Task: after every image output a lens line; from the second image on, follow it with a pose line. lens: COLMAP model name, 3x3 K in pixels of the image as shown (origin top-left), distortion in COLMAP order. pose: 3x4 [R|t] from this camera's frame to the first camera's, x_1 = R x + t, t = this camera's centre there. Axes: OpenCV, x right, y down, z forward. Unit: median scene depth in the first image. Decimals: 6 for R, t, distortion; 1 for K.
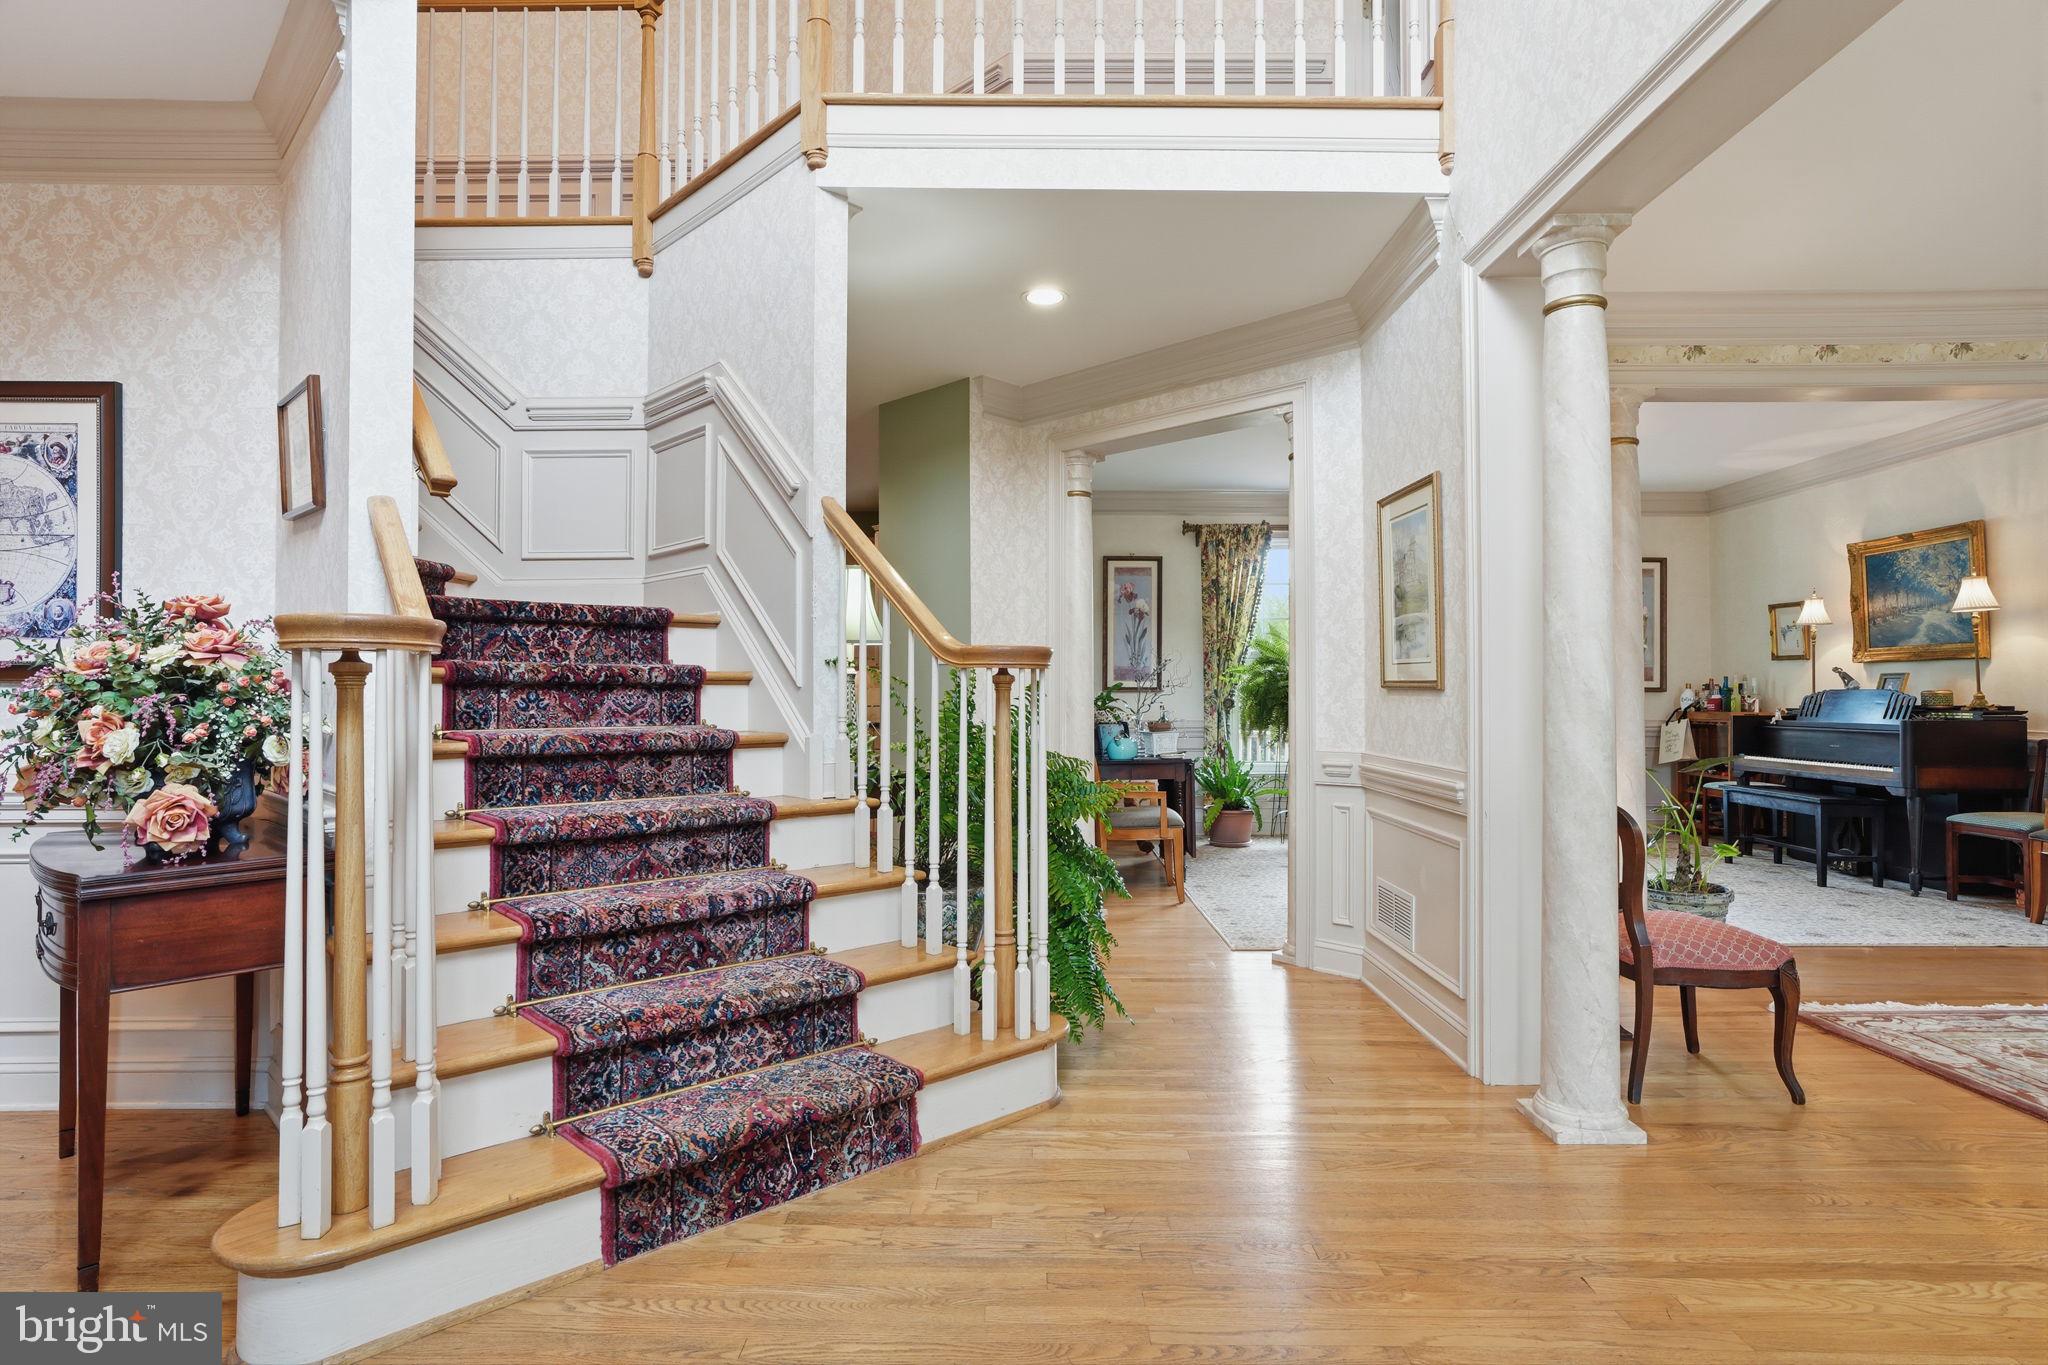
lens RADIAL K [[1063.4, 0, 1016.8], [0, 1063.4, 677.2], [0, 0, 1]] dist [-0.040483, 0.031000]
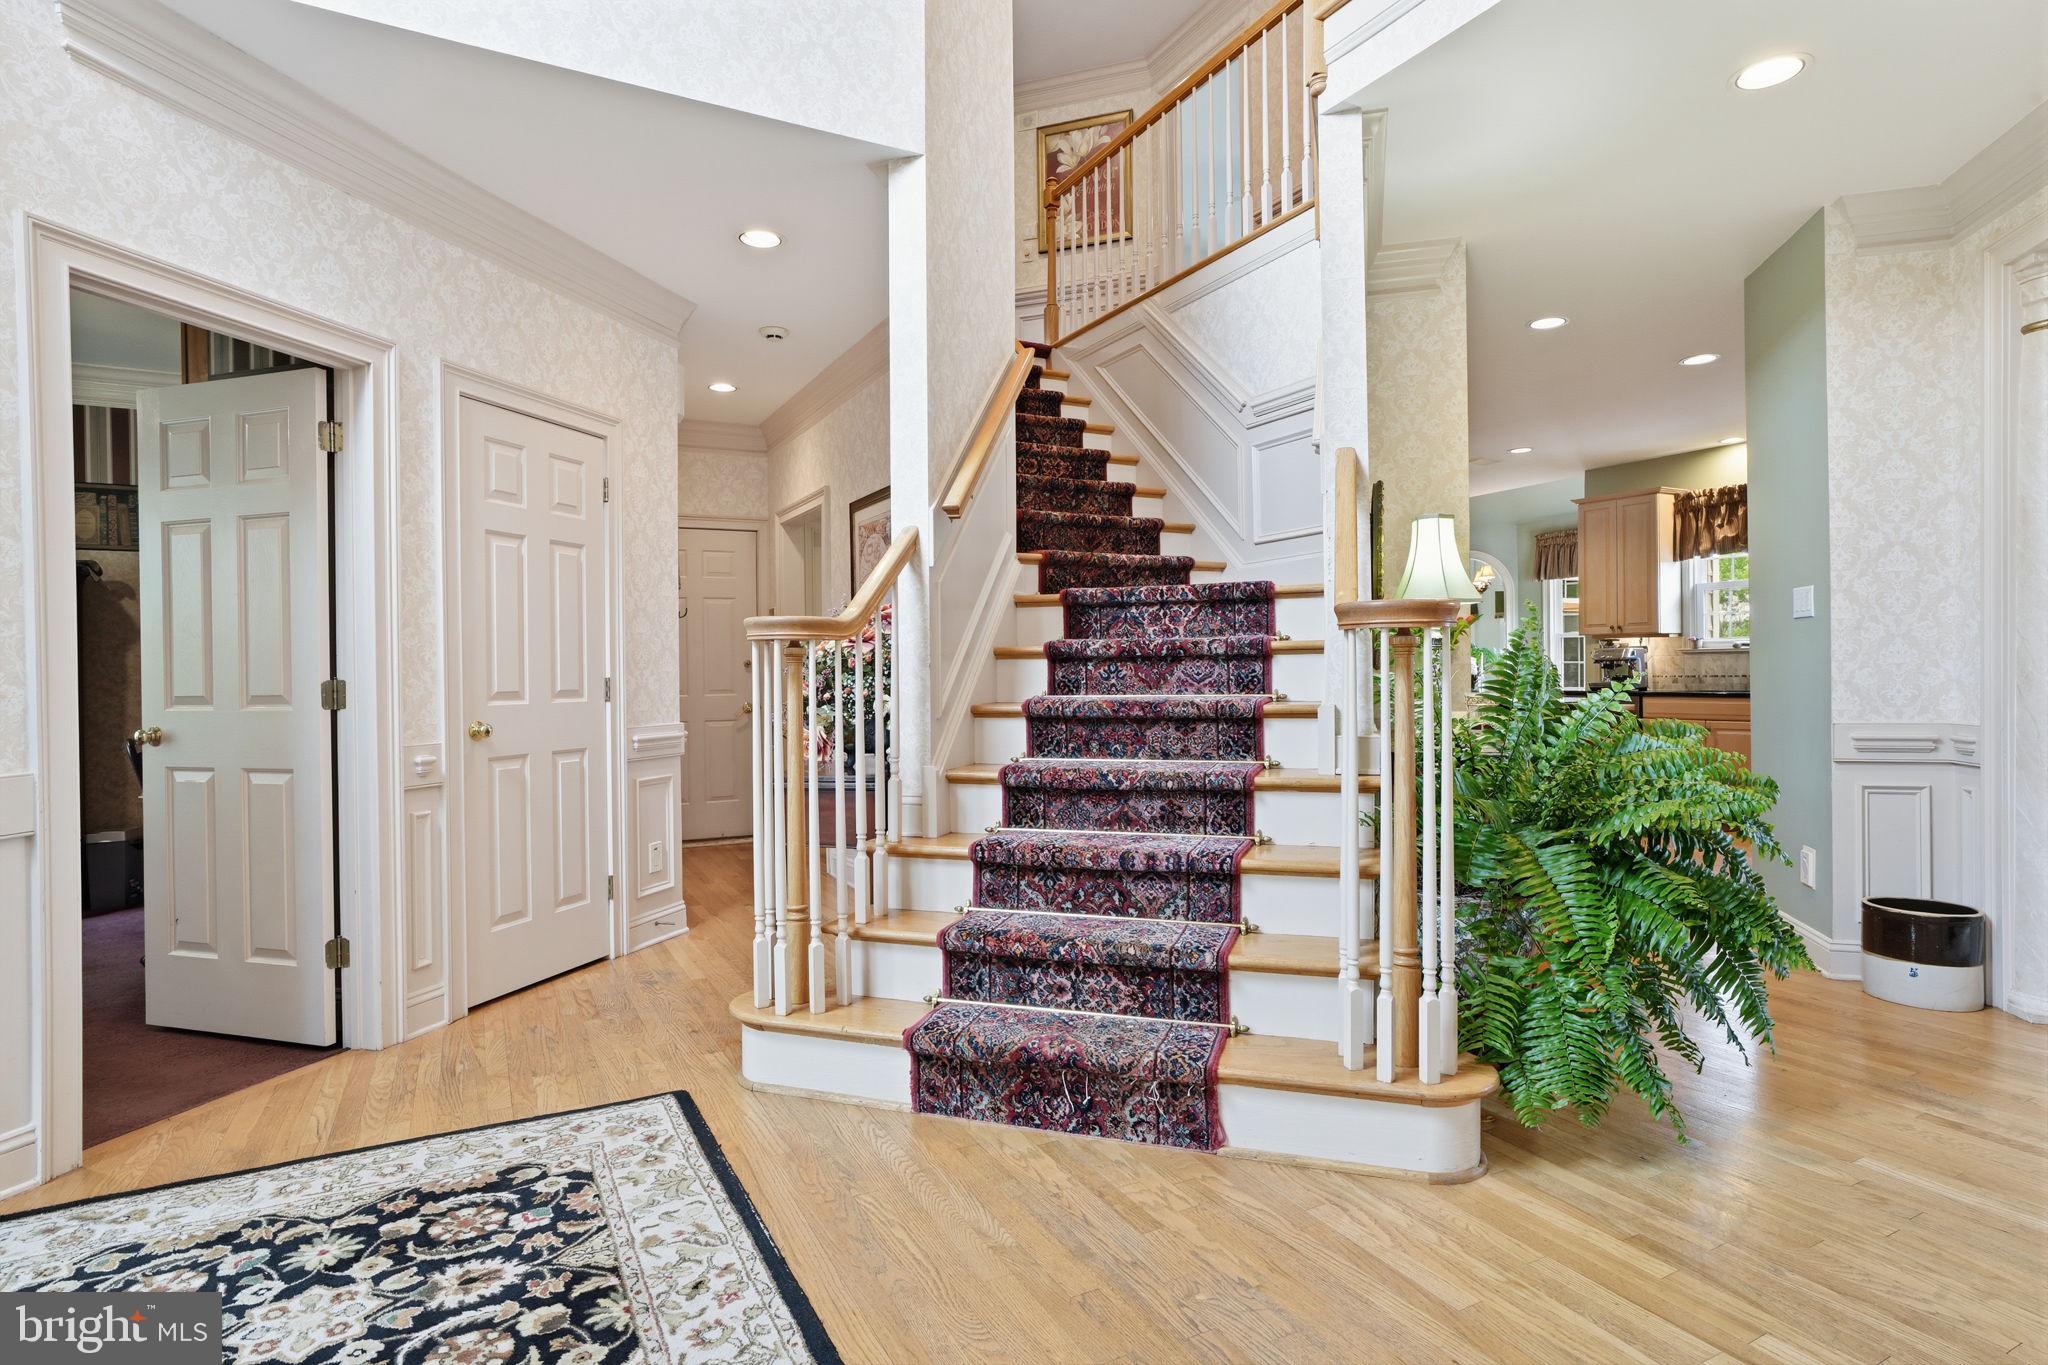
lens RADIAL K [[1048.1, 0, 1026.5], [0, 1048.1, 685.4], [0, 0, 1]] dist [-0.054128, 0.032912]
pose [[0.480939, 0.006041, -0.876733, 0.583107], [0.027631, 0.999375, 0.022044, 0.010000], [0.876319, -0.034827, 0.480472, 0.388528]]
